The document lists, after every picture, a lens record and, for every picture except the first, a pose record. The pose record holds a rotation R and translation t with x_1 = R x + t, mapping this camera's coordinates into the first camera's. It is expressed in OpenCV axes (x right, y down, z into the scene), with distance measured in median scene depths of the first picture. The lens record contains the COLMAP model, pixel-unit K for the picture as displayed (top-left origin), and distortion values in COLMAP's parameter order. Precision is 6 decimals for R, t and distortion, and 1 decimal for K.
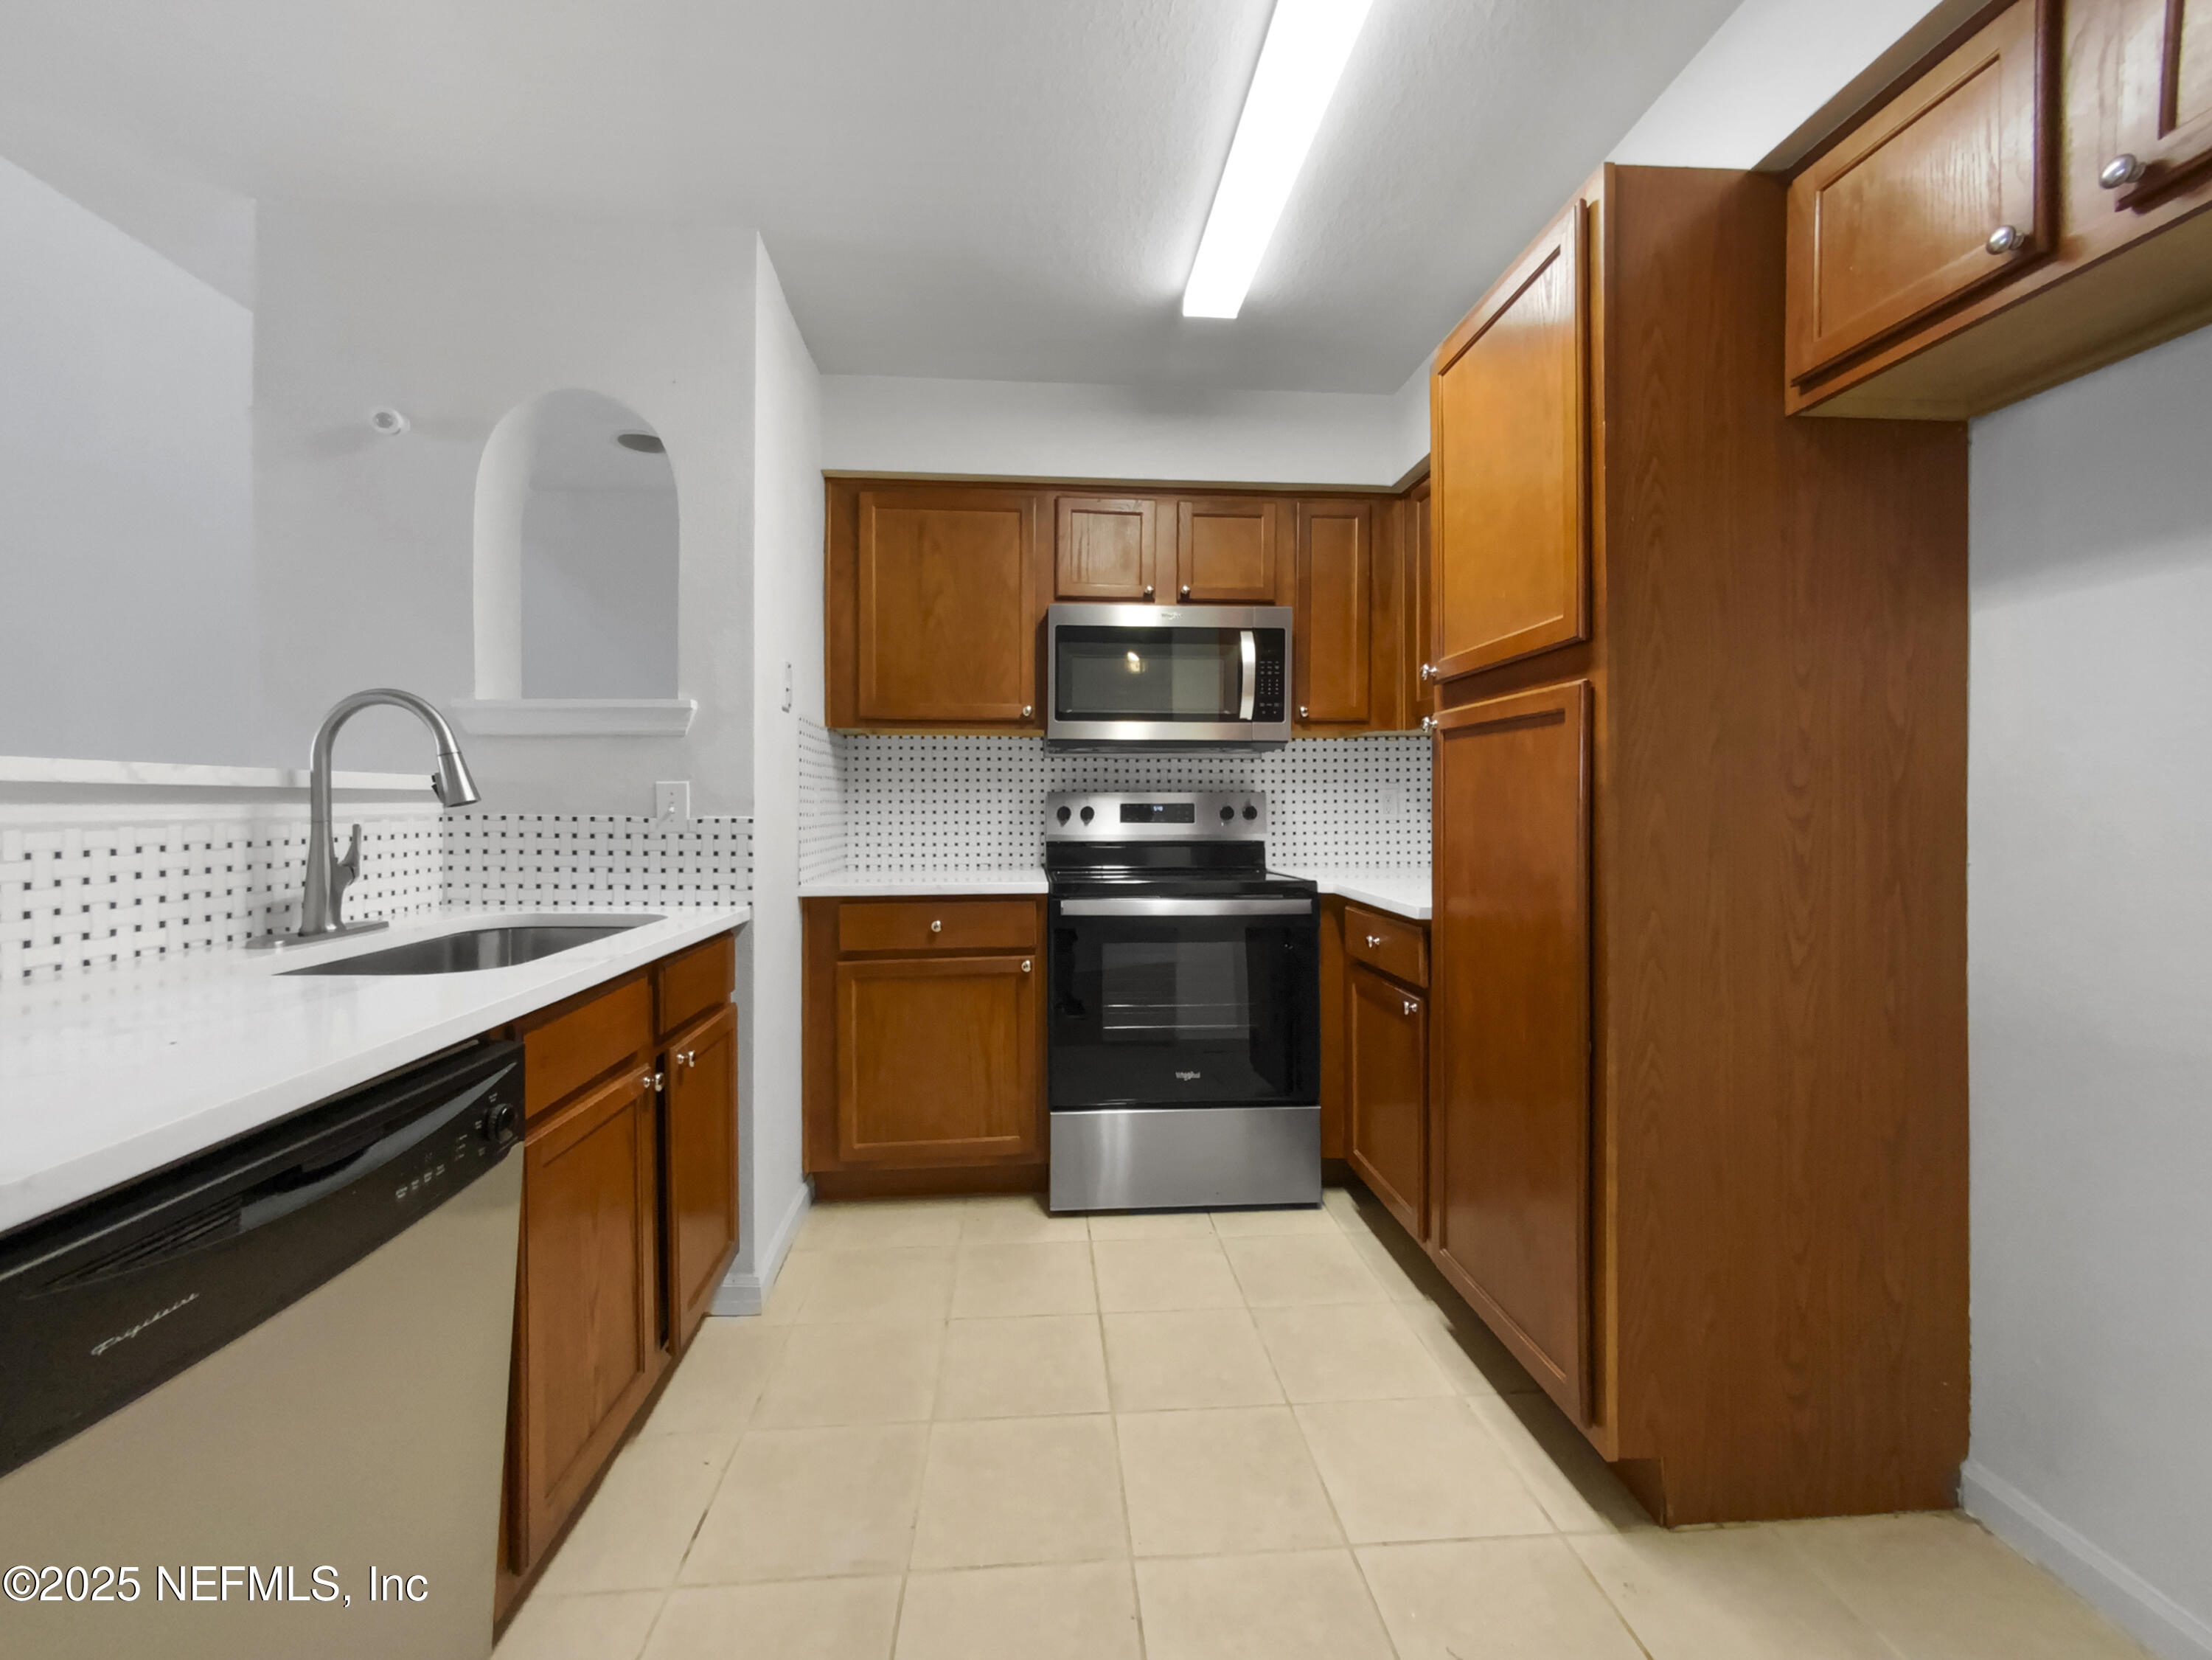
lens RADIAL K [[922.0, 0, 1109.0], [0, 922.0, 804.6], [0, 0, 1]] dist [0.003129, 0.000152]
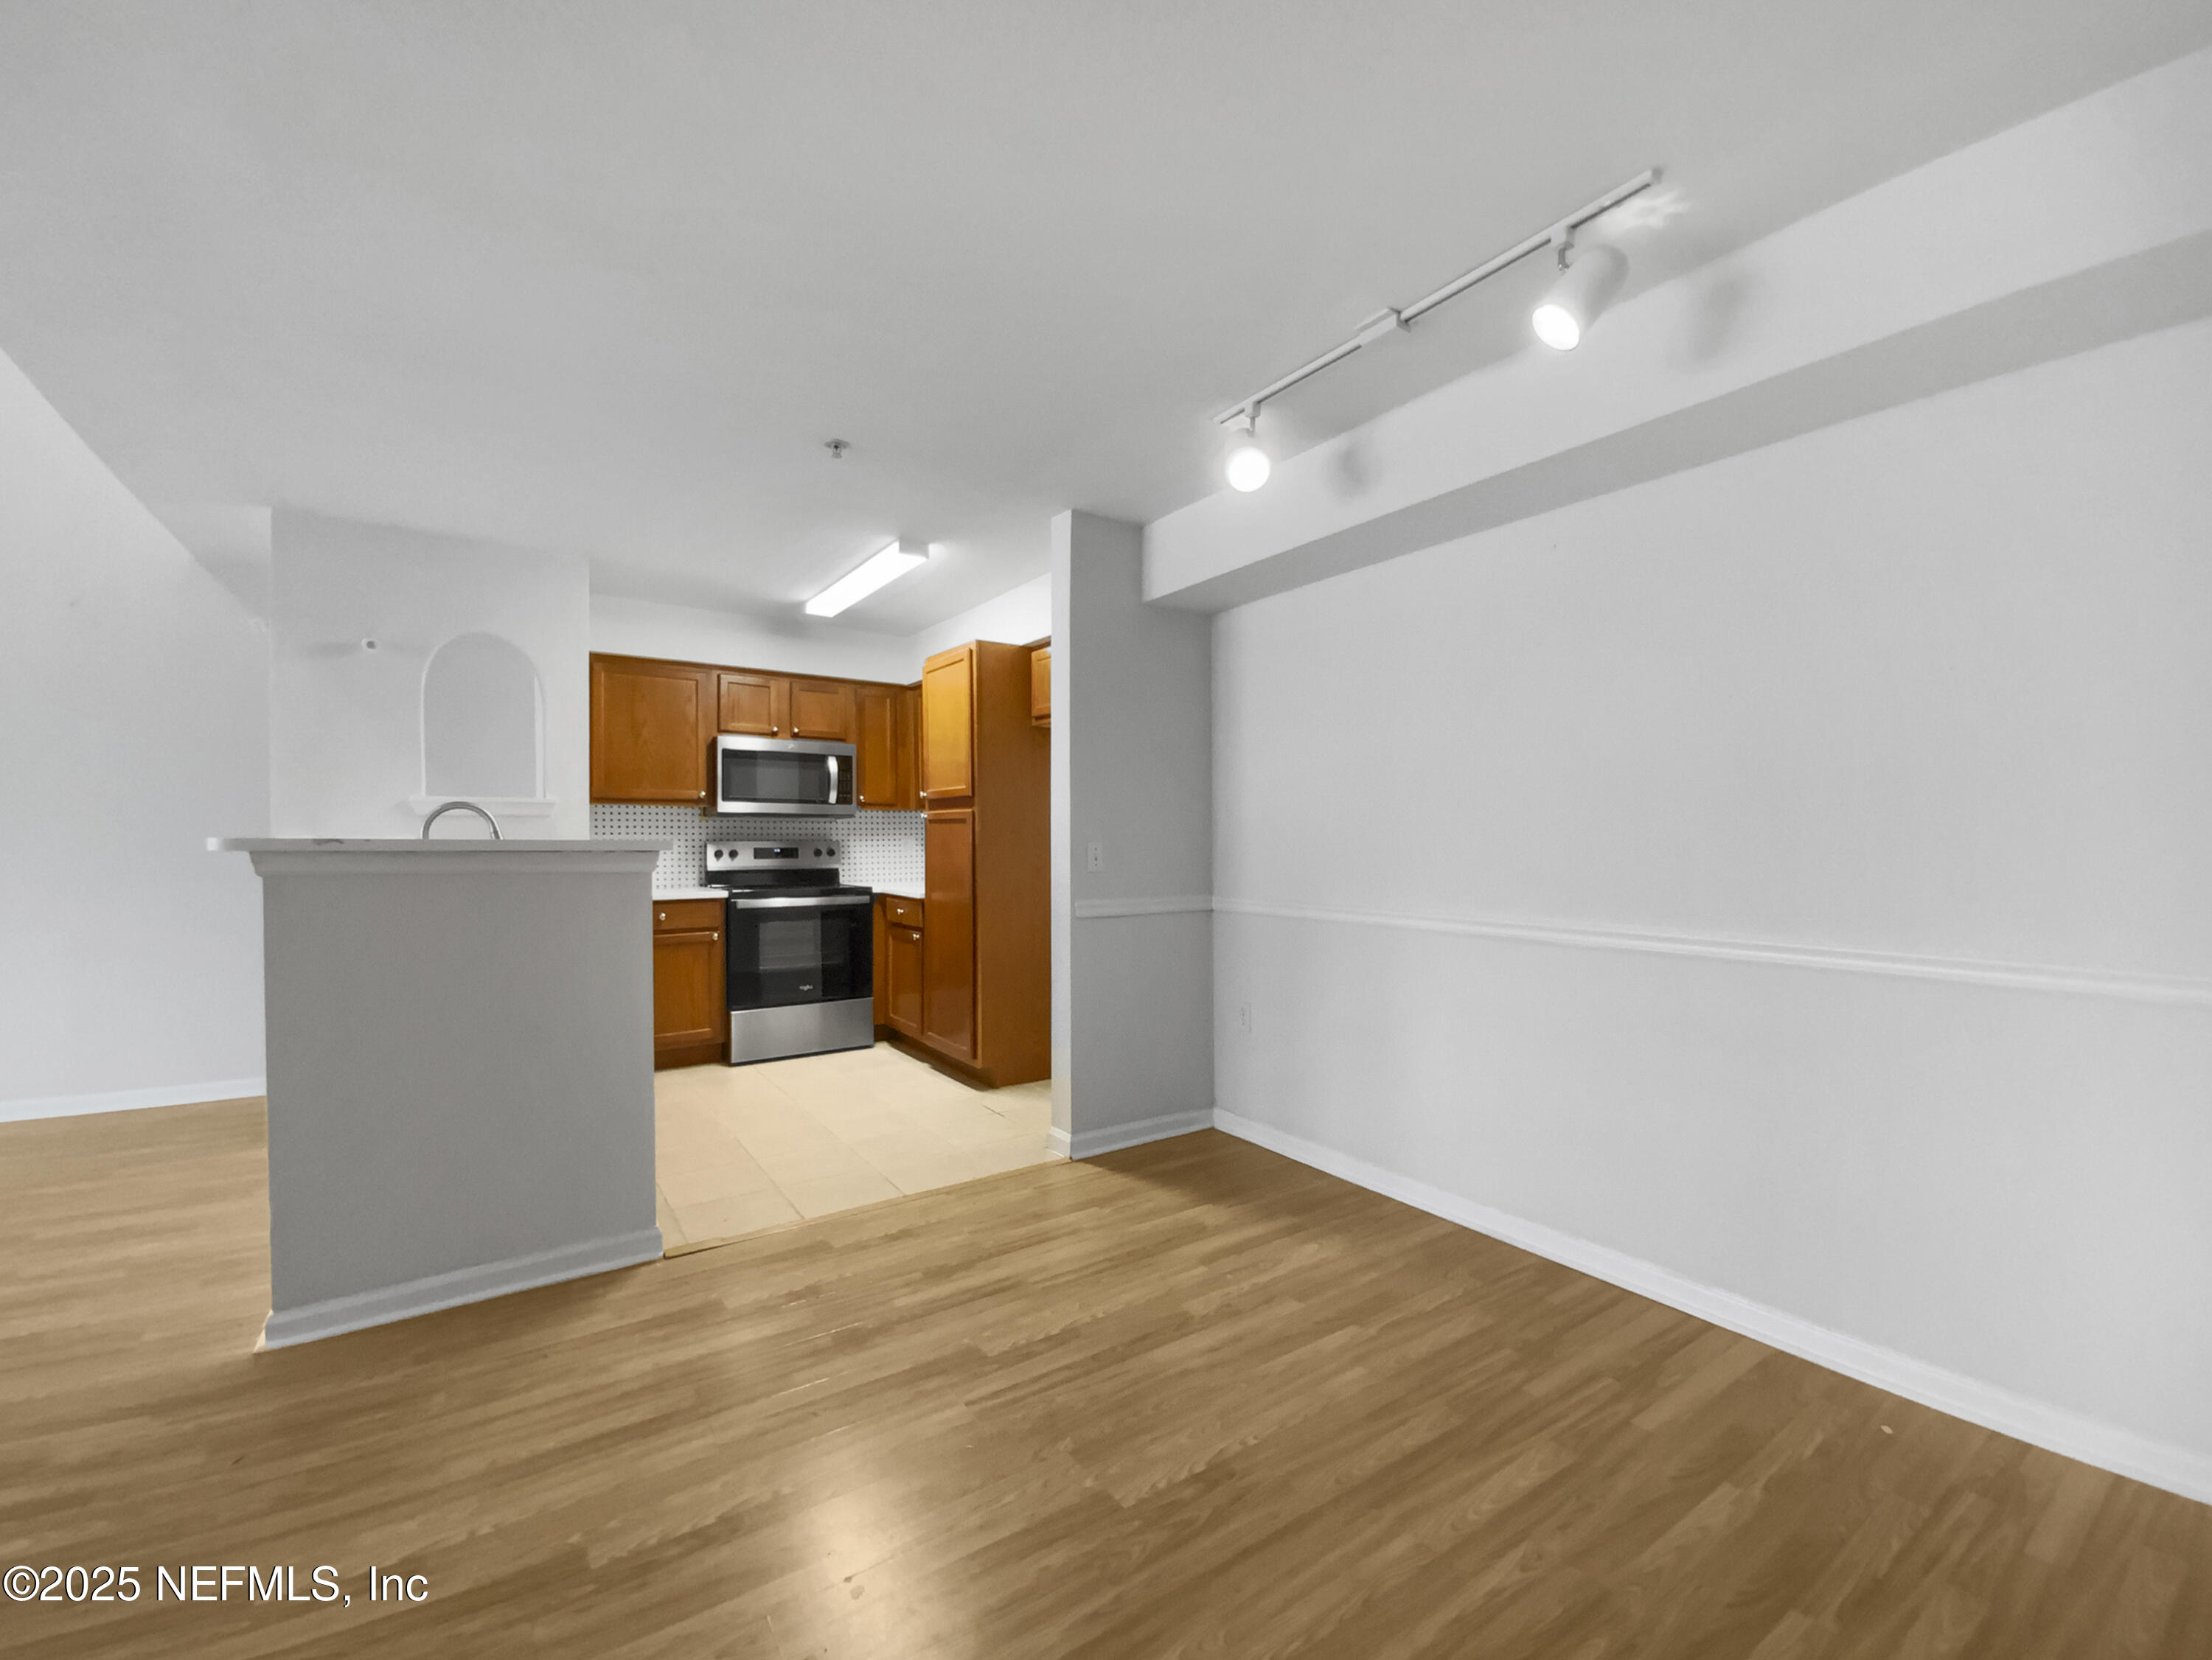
lens RADIAL K [[928.2, 0, 1112.0], [0, 928.2, 837.1], [0, 0, 1]] dist [-0.000143, -0.000162]
pose [[0.868193, 0.000435, 0.496226, -0.307247], [0.000464, 0.999998, -0.001687, -0.020344], [-0.496226, 0.001695, 0.868192, -0.968558]]
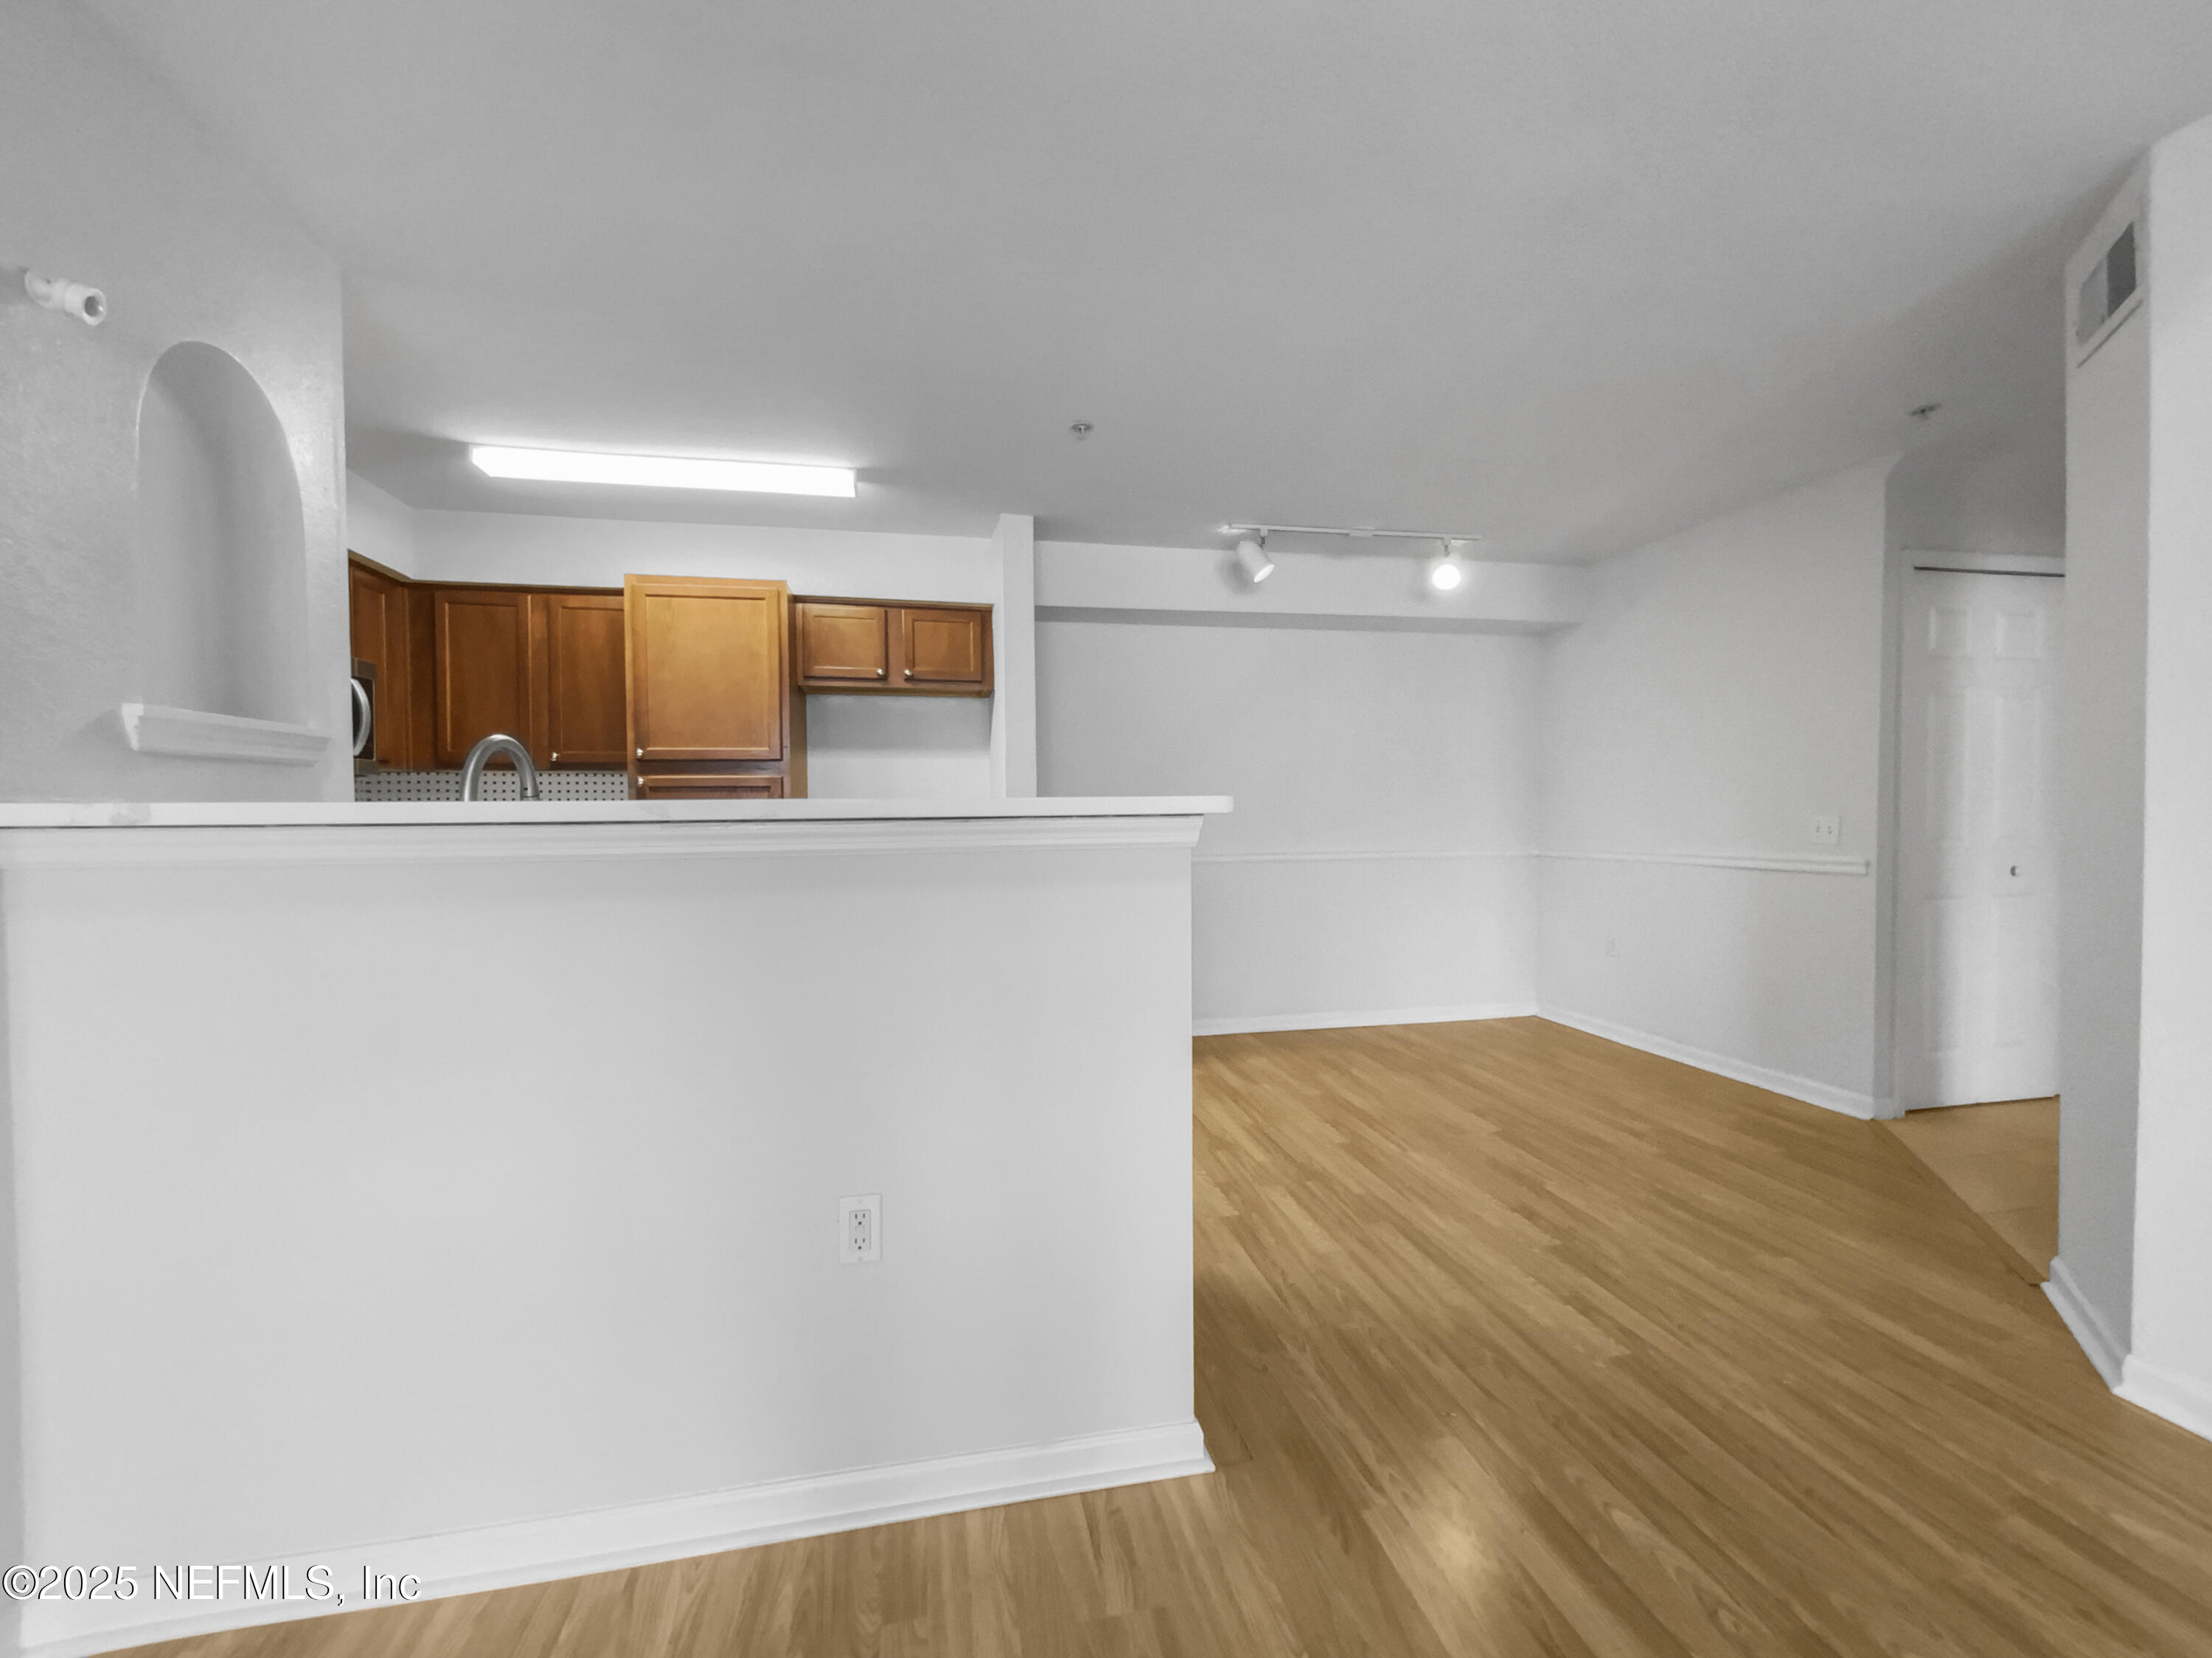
lens RADIAL K [[893.8, 0, 1106.0], [0, 893.8, 829.0], [0, 0, 1]] dist [0.000201, -0.000035]
pose [[-0.117786, -0.019156, 0.992854, -1.122494], [0.007065, 0.999772, 0.020128, -0.013563], [-0.993014, 0.009385, -0.117623, 0.224628]]
